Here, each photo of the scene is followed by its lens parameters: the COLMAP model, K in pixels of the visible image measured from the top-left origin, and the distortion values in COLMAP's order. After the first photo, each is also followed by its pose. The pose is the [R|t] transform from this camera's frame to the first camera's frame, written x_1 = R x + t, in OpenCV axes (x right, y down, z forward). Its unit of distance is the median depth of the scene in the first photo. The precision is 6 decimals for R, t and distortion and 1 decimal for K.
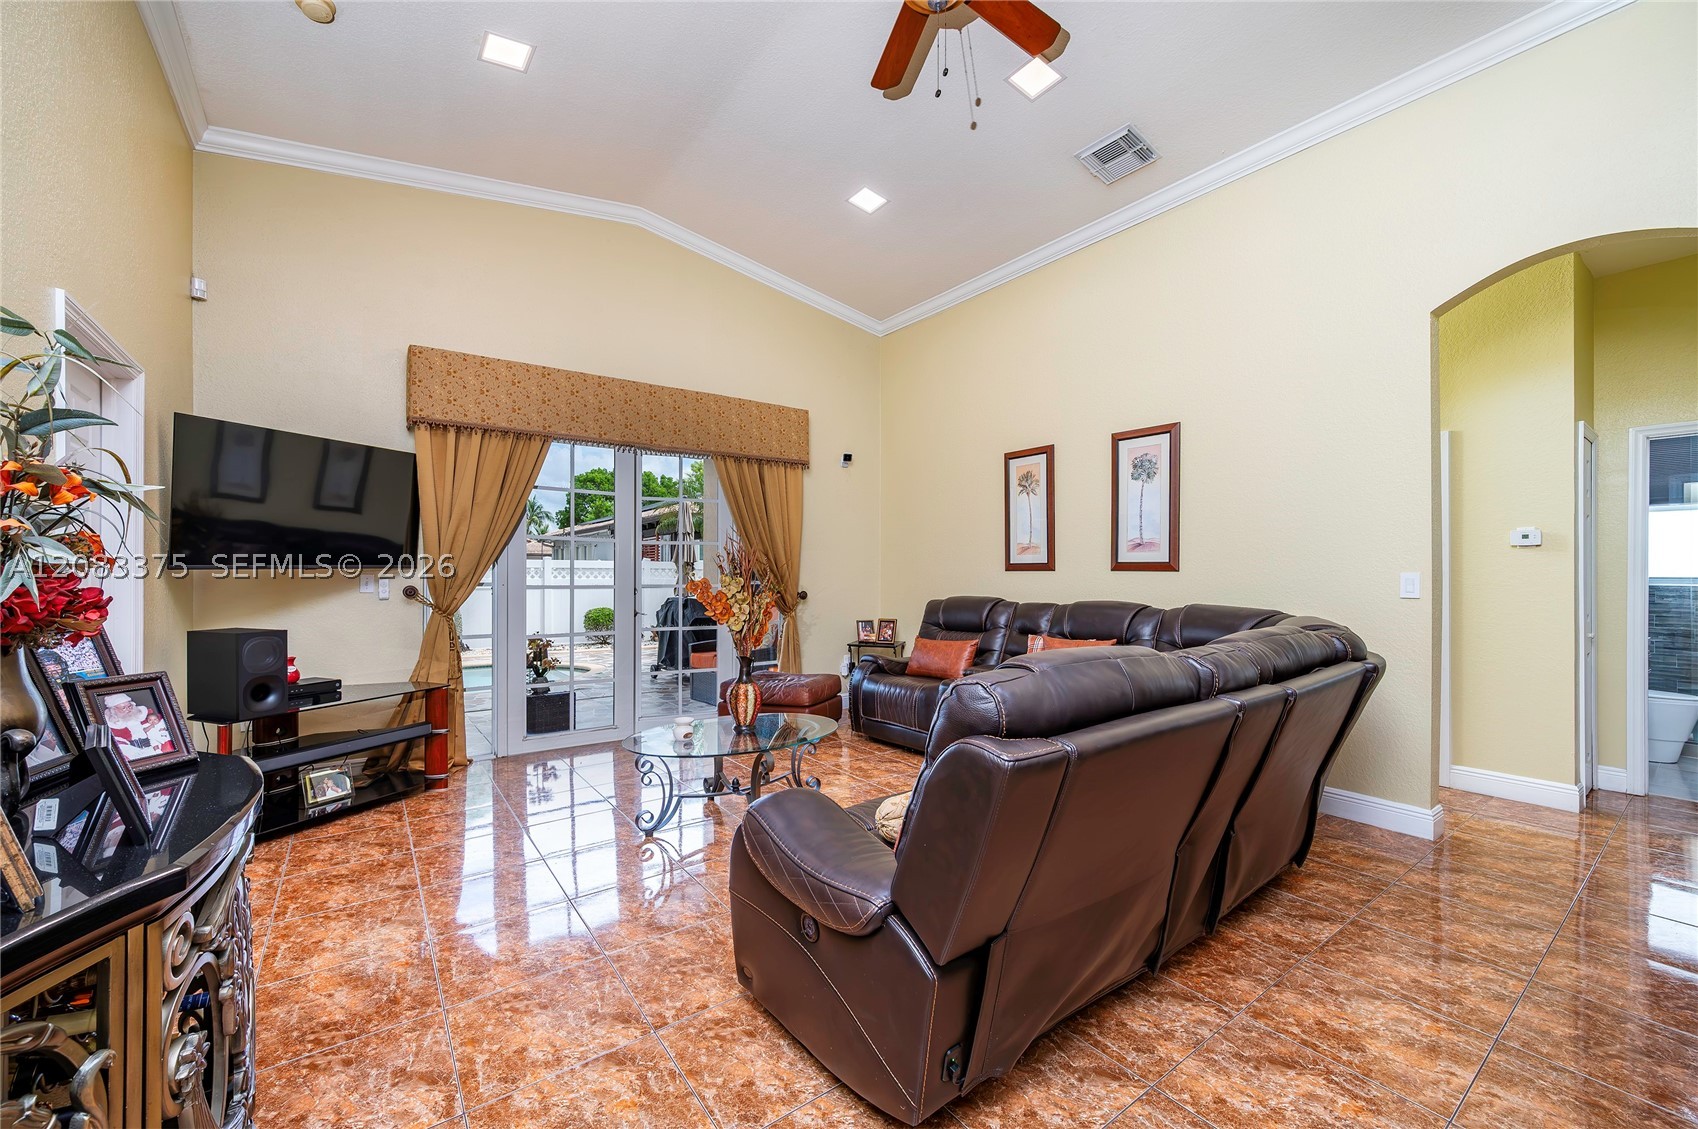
lens RADIAL K [[678.9, 0, 842.6], [0, 678.9, 567.0], [0, 0, 1]] dist [-0.000583, 0.001846]
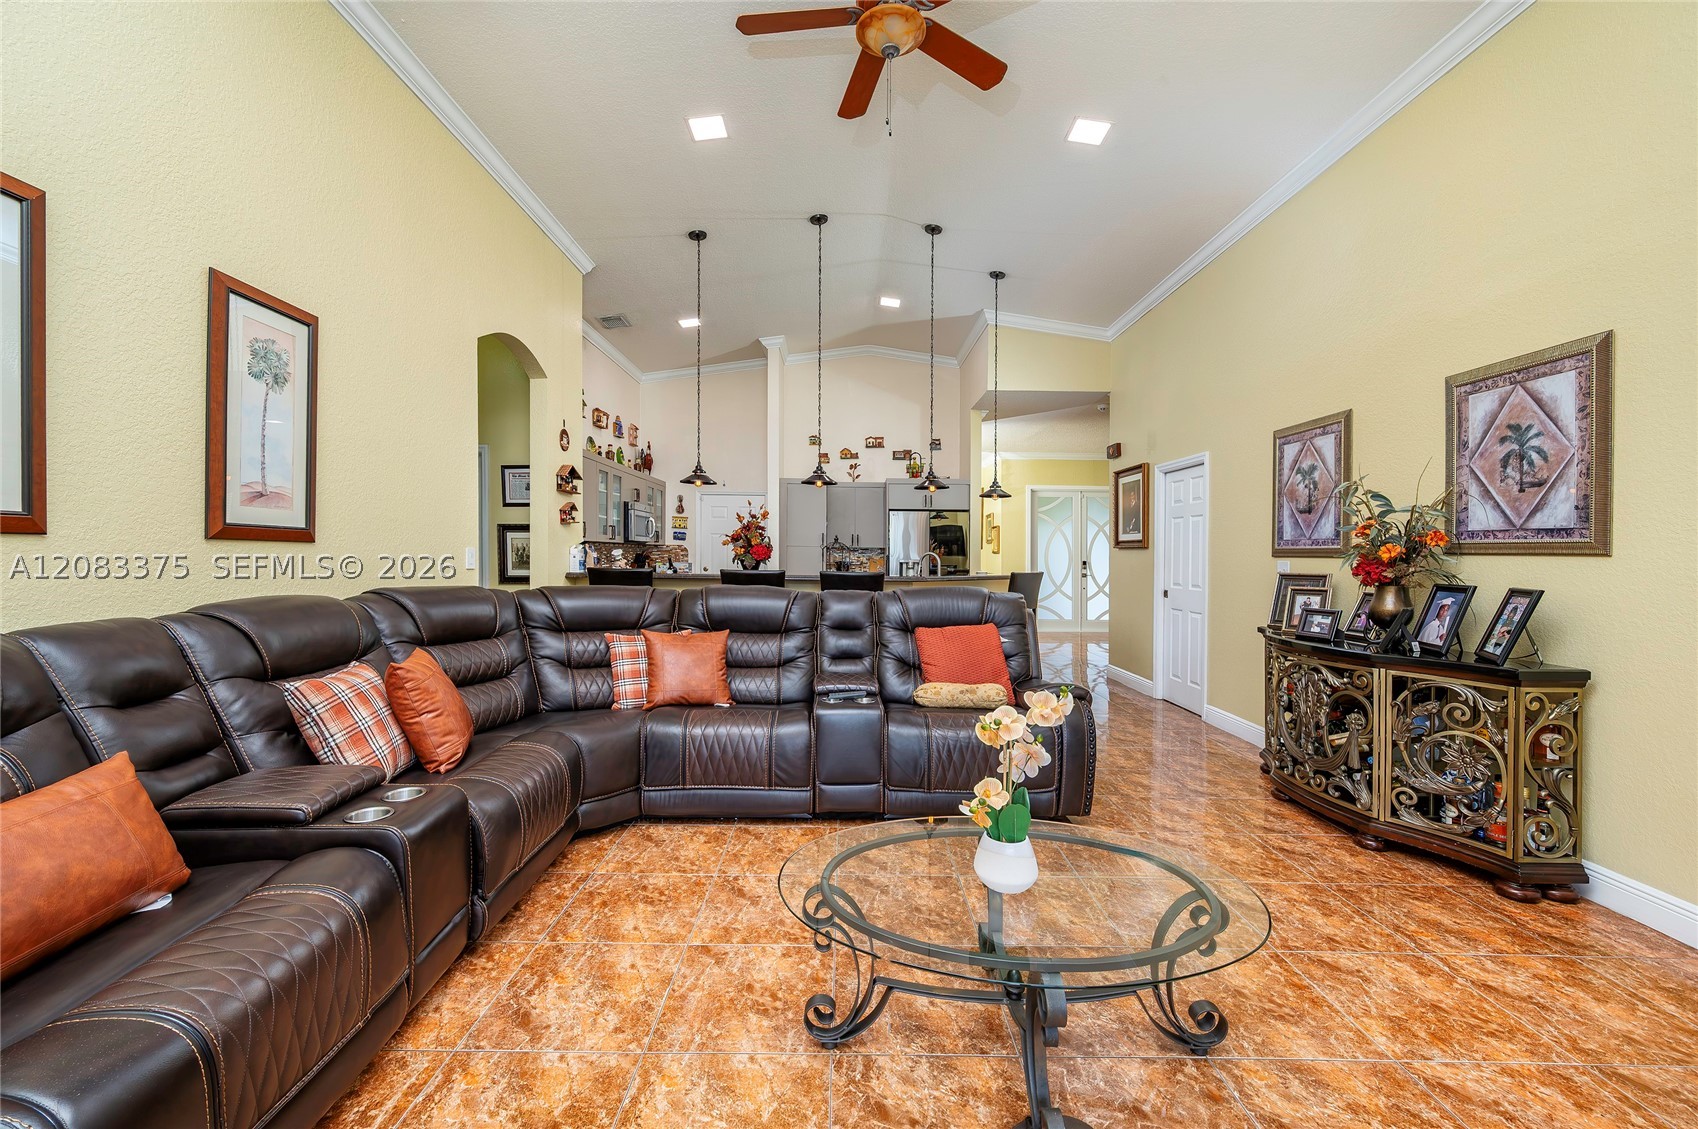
lens RADIAL K [[678.9, 0, 853.1], [0, 678.9, 572.5], [0, 0, 1]] dist [-0.000583, 0.001846]
pose [[-0.830170, -0.018416, 0.557206, -0.299457], [-0.004717, 0.999651, 0.026011, 0.015577], [-0.557490, 0.018965, -0.829967, 1.207934]]
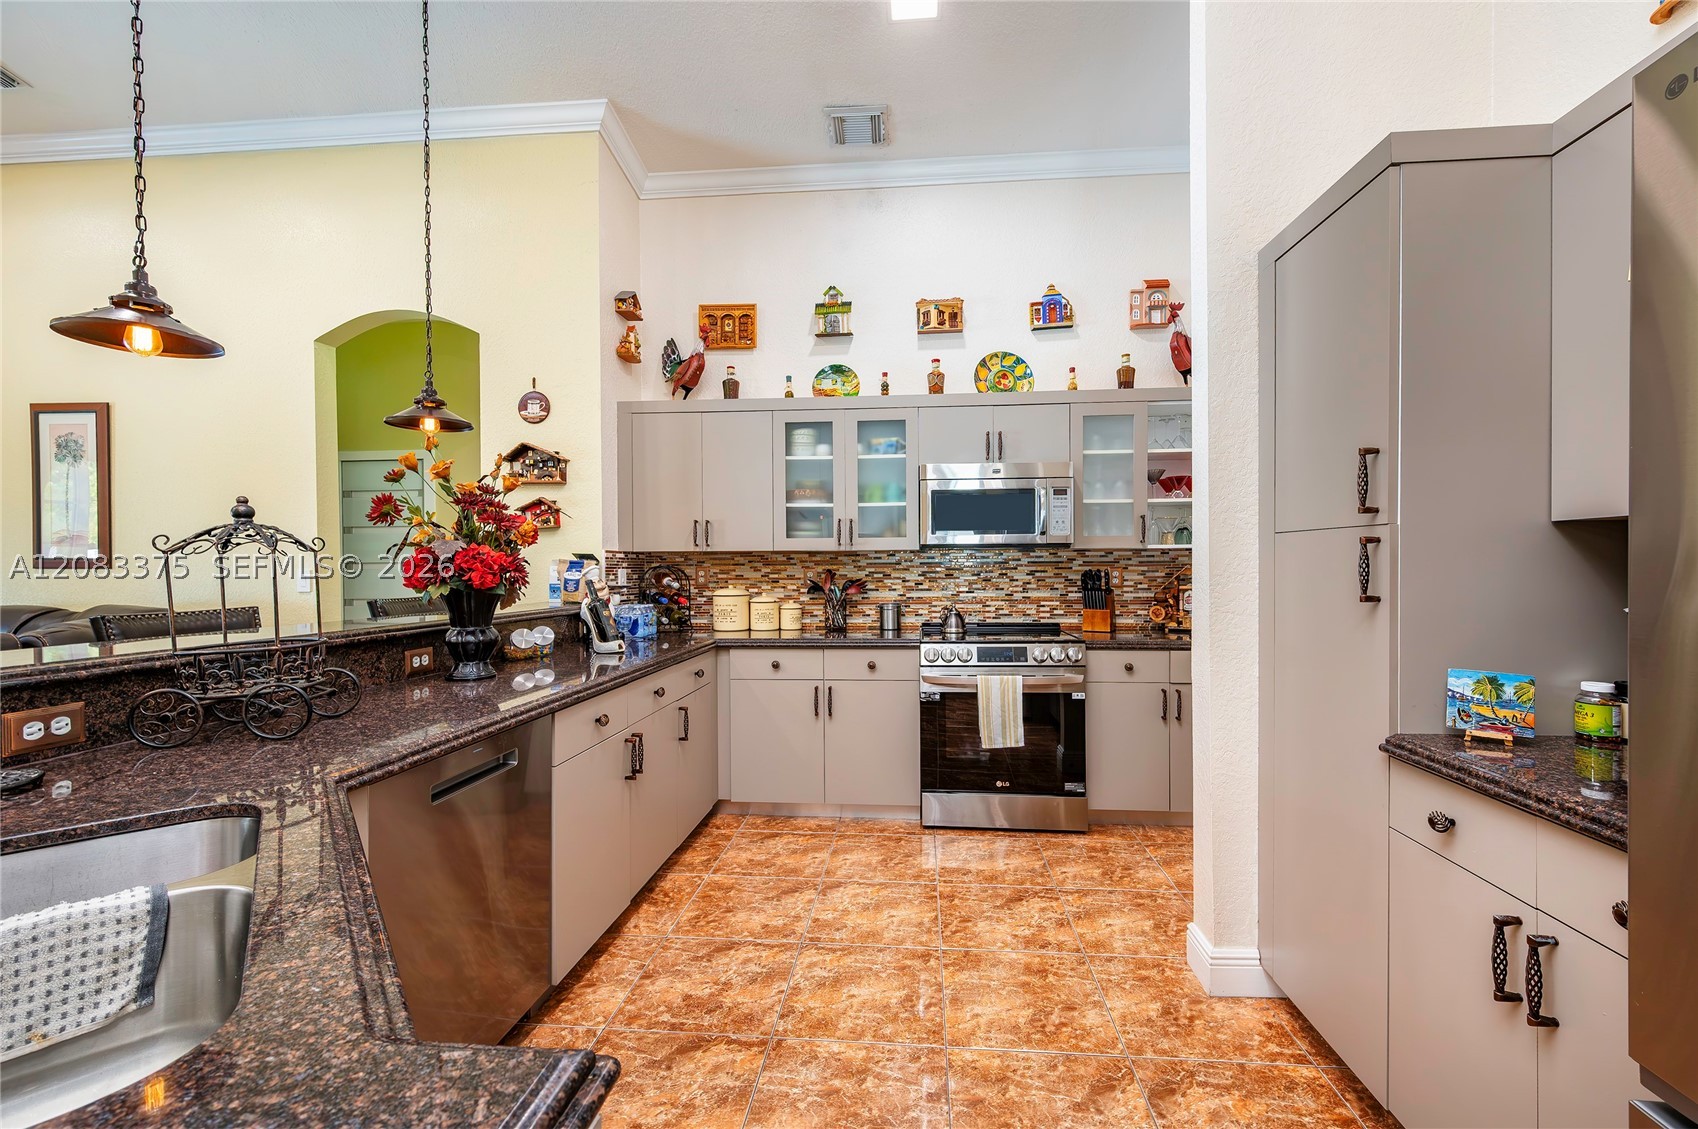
lens RADIAL K [[678.9, 0, 859.1], [0, 678.9, 568.9], [0, 0, 1]] dist [-0.000583, 0.001846]
pose [[0.646482, -0.007538, 0.762892, 0.431305], [0.000017, 0.999951, 0.009866, -0.002026], [-0.762929, -0.006365, 0.646451, -0.327086]]
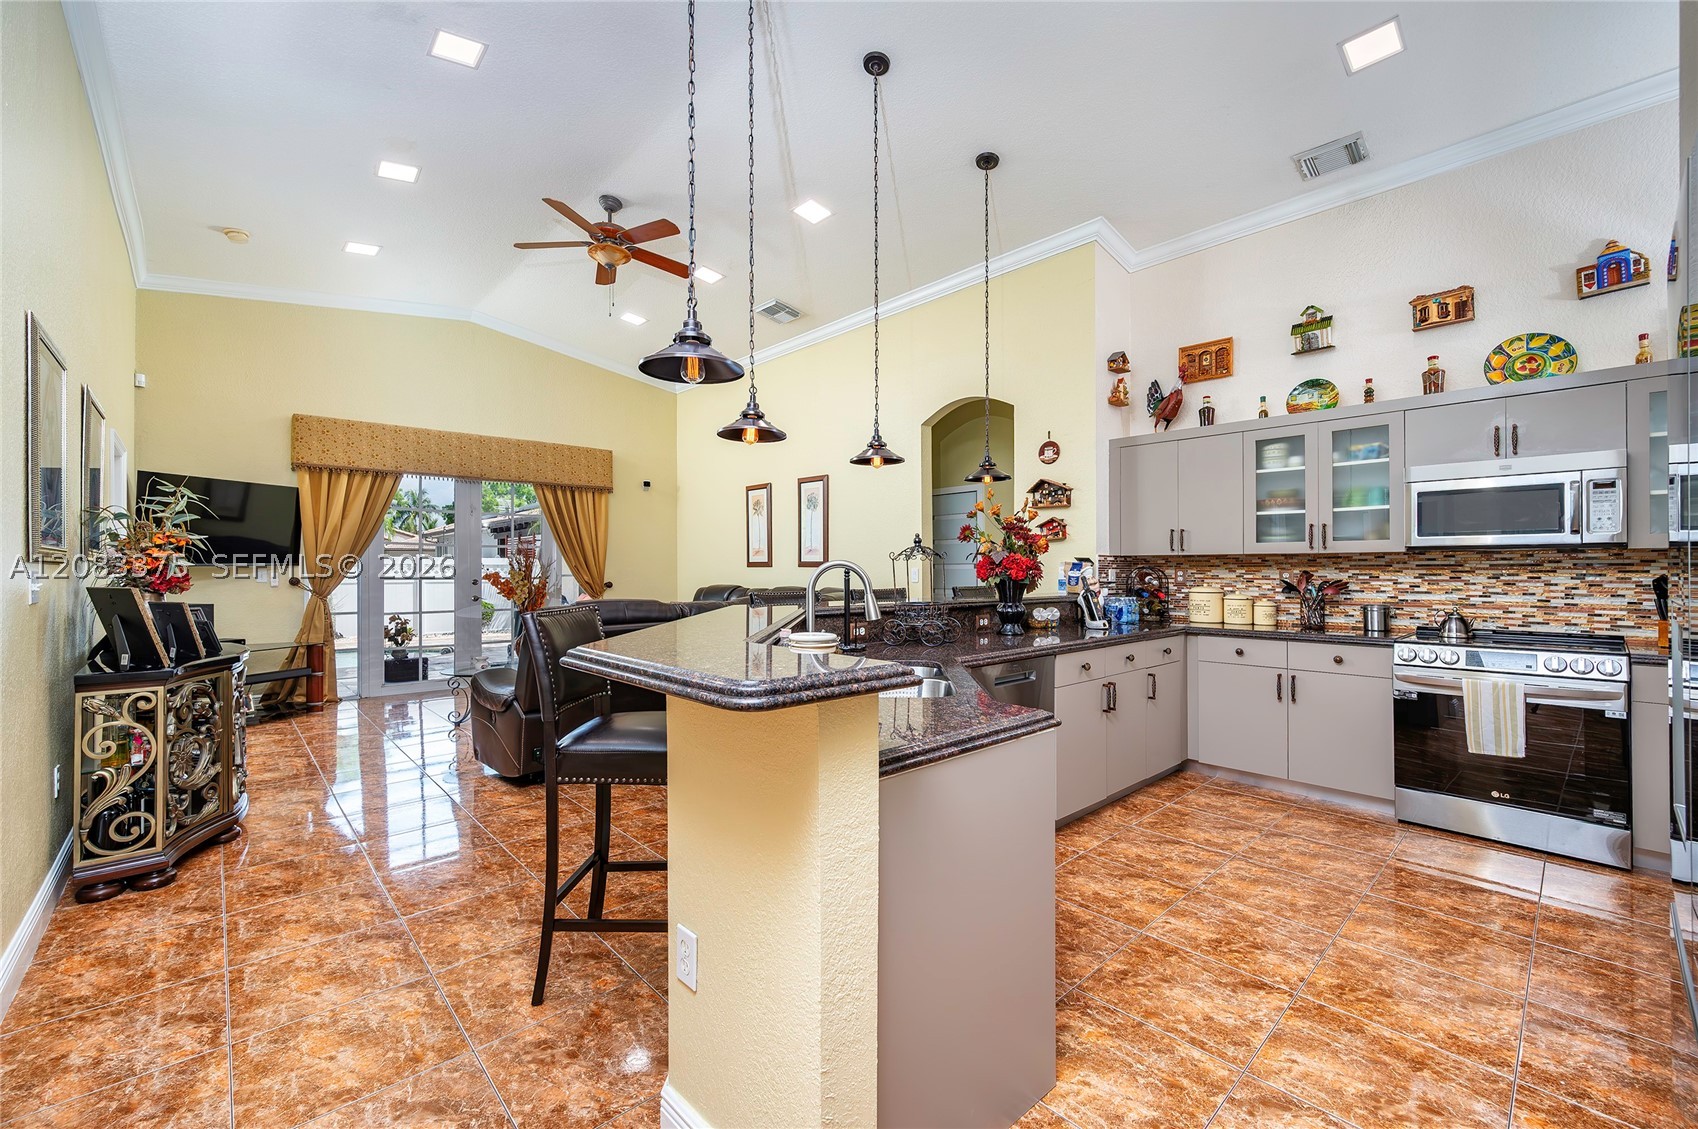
lens RADIAL K [[678.9, 0, 864.9], [0, 678.9, 564.2], [0, 0, 1]] dist [-0.000583, 0.001846]
pose [[0.988867, -0.000012, 0.148803, 0.330238], [-0.000176, 0.999999, 0.001250, -0.002996], [-0.148803, -0.001263, 0.988866, -0.575654]]
